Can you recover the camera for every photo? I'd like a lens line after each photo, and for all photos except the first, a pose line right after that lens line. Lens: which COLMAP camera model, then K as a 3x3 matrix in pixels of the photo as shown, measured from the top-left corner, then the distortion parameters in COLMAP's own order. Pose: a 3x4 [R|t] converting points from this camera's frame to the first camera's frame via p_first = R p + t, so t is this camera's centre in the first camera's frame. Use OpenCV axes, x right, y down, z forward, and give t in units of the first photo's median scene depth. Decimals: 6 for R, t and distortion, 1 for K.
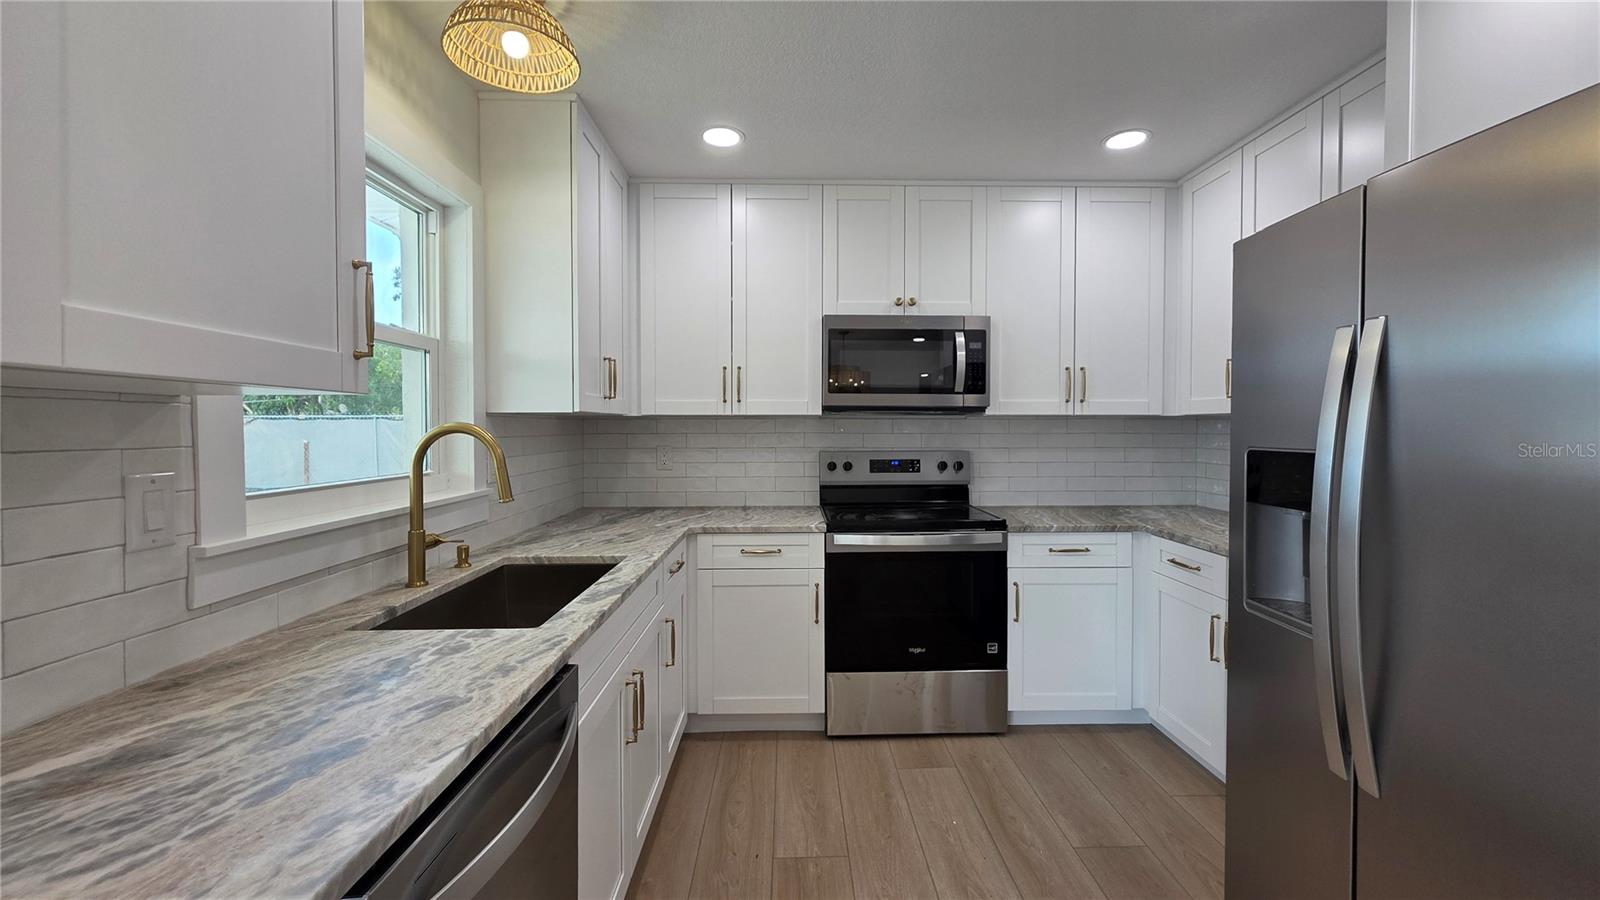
lens RADIAL K [[638.9, 0, 804.1], [0, 638.9, 436.6], [0, 0, 1]] dist [-0.000610, -0.000618]
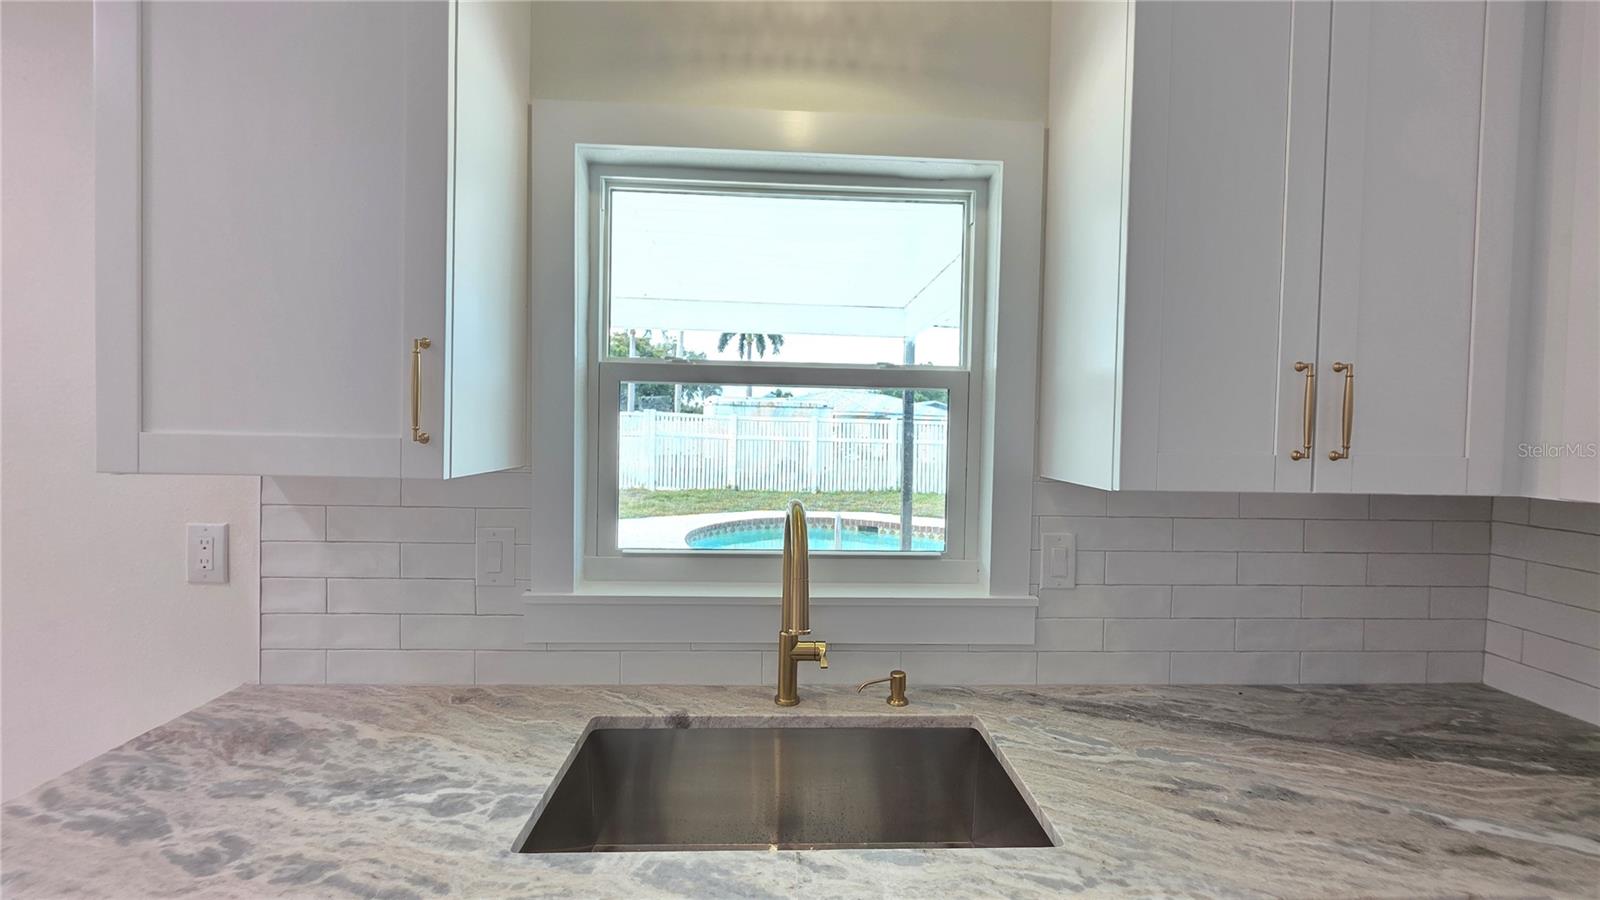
lens RADIAL K [[638.9, 0, 804.1], [0, 638.9, 436.6], [0, 0, 1]] dist [-0.000610, -0.000618]
pose [[0.025668, 0.023359, -0.999398, 0.264238], [-0.033348, 0.999191, 0.022498, -0.170341], [0.999114, 0.032750, 0.026427, 1.526067]]
